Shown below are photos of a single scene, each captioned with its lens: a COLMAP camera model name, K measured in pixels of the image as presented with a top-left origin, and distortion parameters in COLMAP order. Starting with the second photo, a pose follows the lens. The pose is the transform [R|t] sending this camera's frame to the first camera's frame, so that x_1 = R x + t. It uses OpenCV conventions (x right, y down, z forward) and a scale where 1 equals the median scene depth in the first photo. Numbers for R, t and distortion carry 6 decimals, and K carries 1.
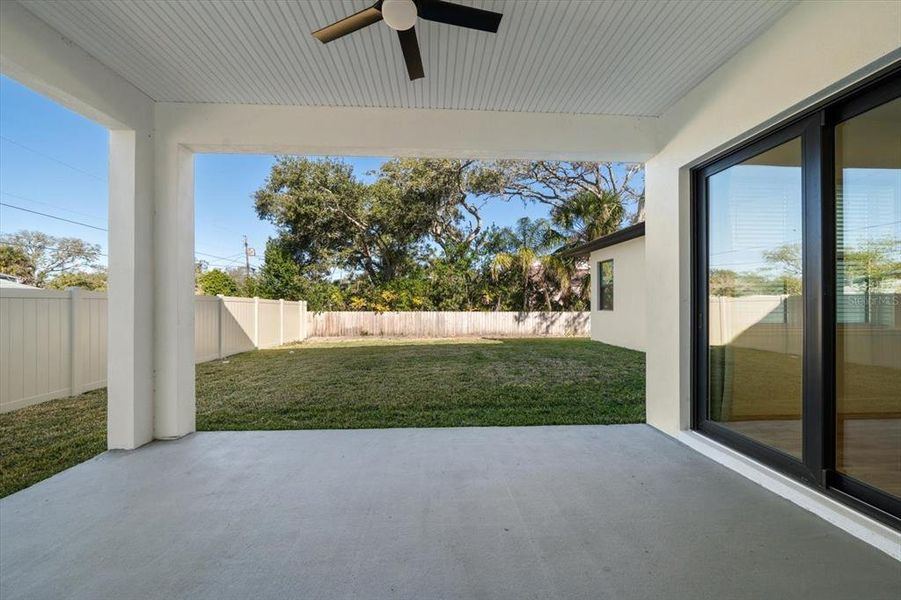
lens RADIAL K [[310.6, 0, 453.3], [0, 310.6, 300.1], [0, 0, 1]] dist [-0.002412, -0.000653]
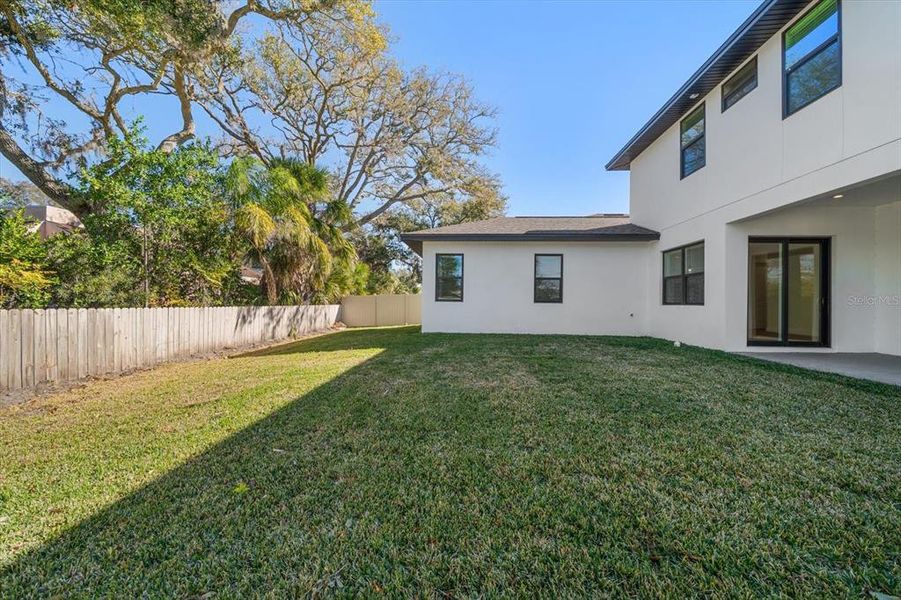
lens RADIAL K [[327.5, 0, 444.6], [0, 327.5, 301.8], [0, 0, 1]] dist [-0.006179, 0.000346]
pose [[0.137210, 0.002940, 0.990538, -0.364963], [-0.018162, 0.999835, -0.000451, 0.020667], [-0.990375, -0.017928, 0.137241, 0.529213]]
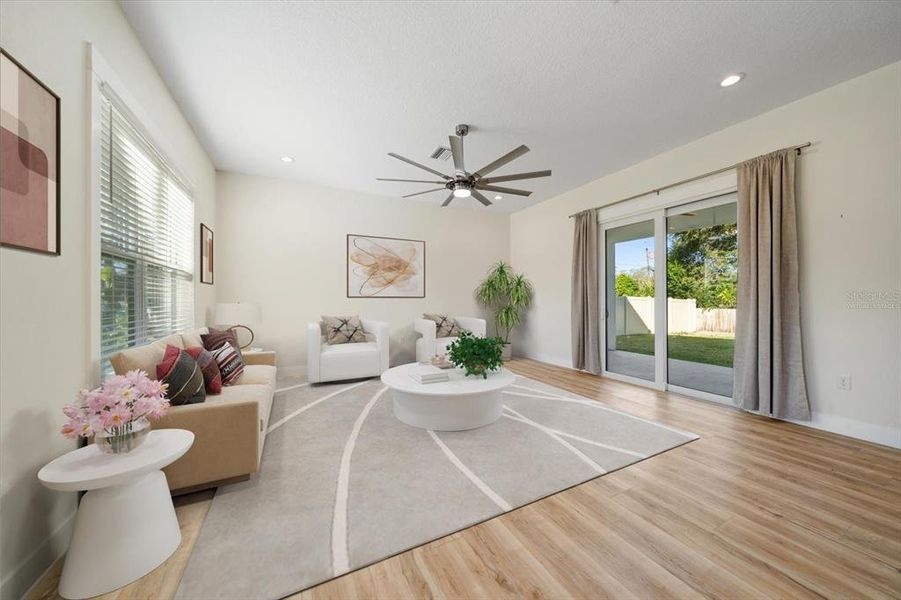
lens RADIAL K [[310.6, 0, 451.5], [0, 310.6, 298.7], [0, 0, 1]] dist [-0.002412, -0.000653]
pose [[0.401467, -0.007725, -0.915841, 0.202640], [0.005415, 0.999967, -0.006061, 0.004527], [0.915858, -0.002526, 0.401495, -0.265879]]
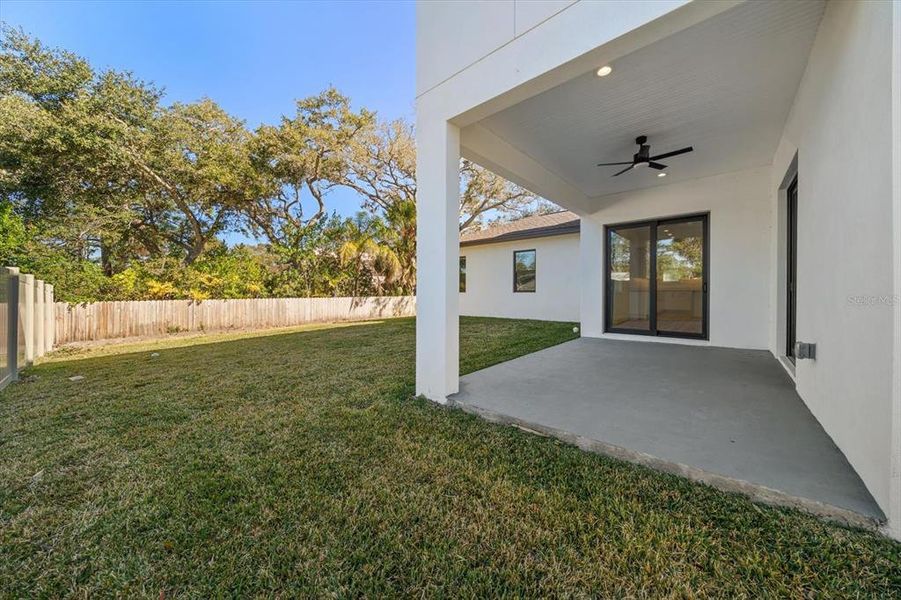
lens RADIAL K [[310.6, 0, 438.5], [0, 310.6, 294.0], [0, 0, 1]] dist [-0.002412, -0.000653]
pose [[0.724096, -0.009630, 0.689632, -0.332998], [0.002328, 0.999931, 0.011518, 0.014270], [-0.689695, -0.006735, 0.724069, 0.024634]]
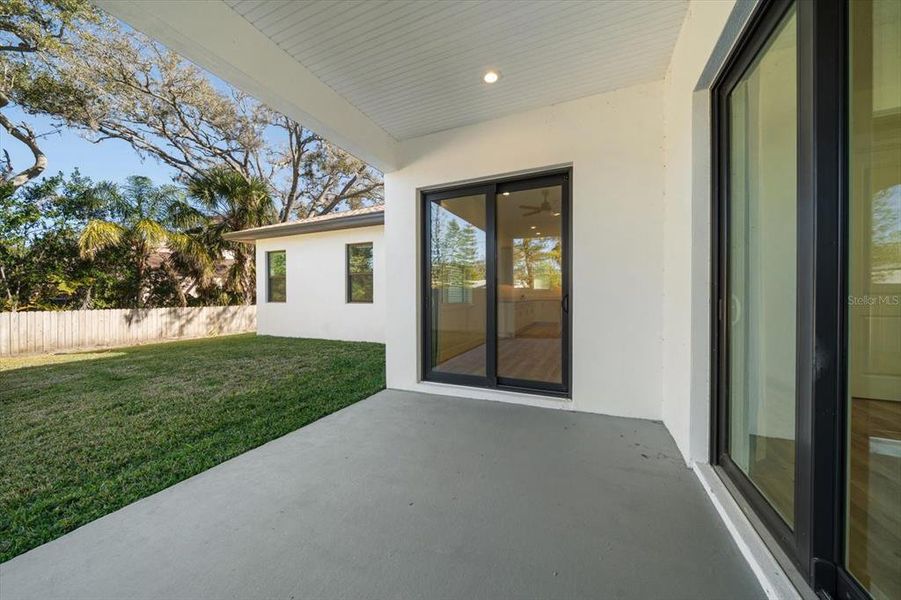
lens RADIAL K [[310.6, 0, 447.1], [0, 310.6, 296.5], [0, 0, 1]] dist [-0.002412, -0.000653]
pose [[0.469252, -0.004704, 0.883052, -0.071385], [-0.000107, 0.999985, 0.005384, 0.006046], [-0.883064, -0.002621, 0.469245, 0.045271]]
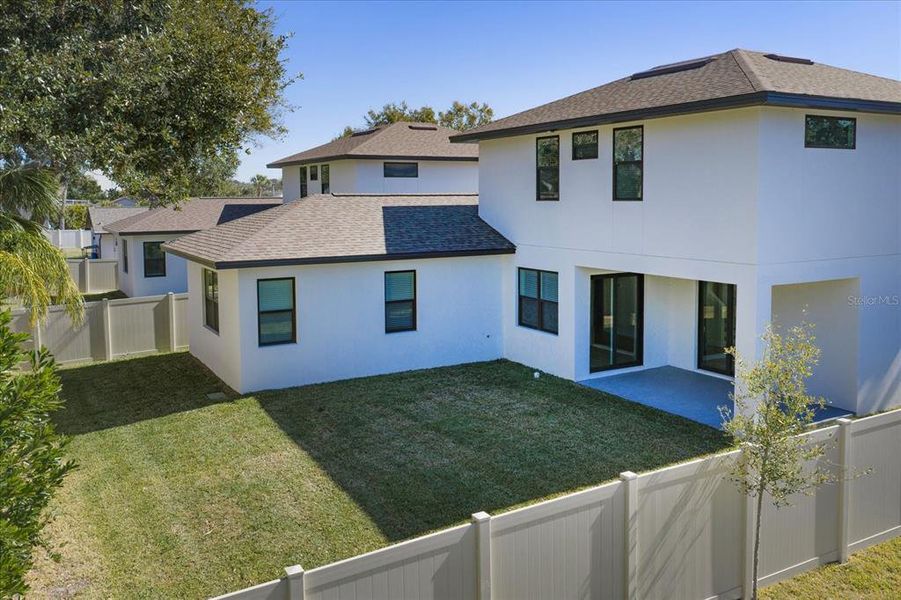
lens RADIAL K [[777.8, 0, 447.6], [0, 777.8, 291.9], [0, 0, 1]] dist [0.009014, 0.001417]
pose [[-0.430900, -0.105170, 0.896250, -0.820125], [0.008907, 0.992641, 0.120763, -0.194495], [-0.902356, 0.060020, -0.426792, 0.871630]]
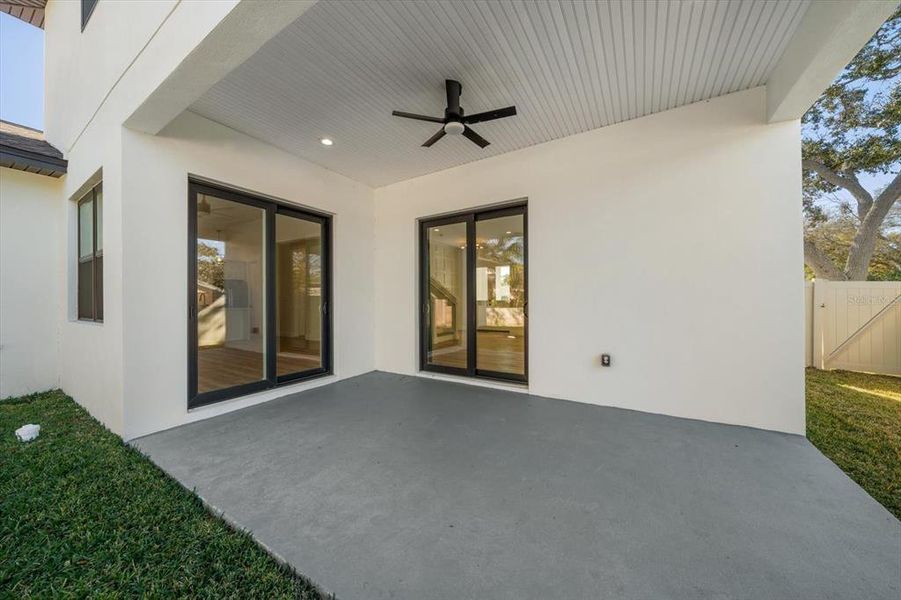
lens RADIAL K [[310.6, 0, 450.8], [0, 310.6, 302.7], [0, 0, 1]] dist [-0.002412, -0.000653]
pose [[-0.812043, -0.003612, 0.583586, -0.118574], [-0.001413, 0.999990, 0.004224, 0.004021], [-0.583596, 0.002605, -0.812040, 0.243212]]
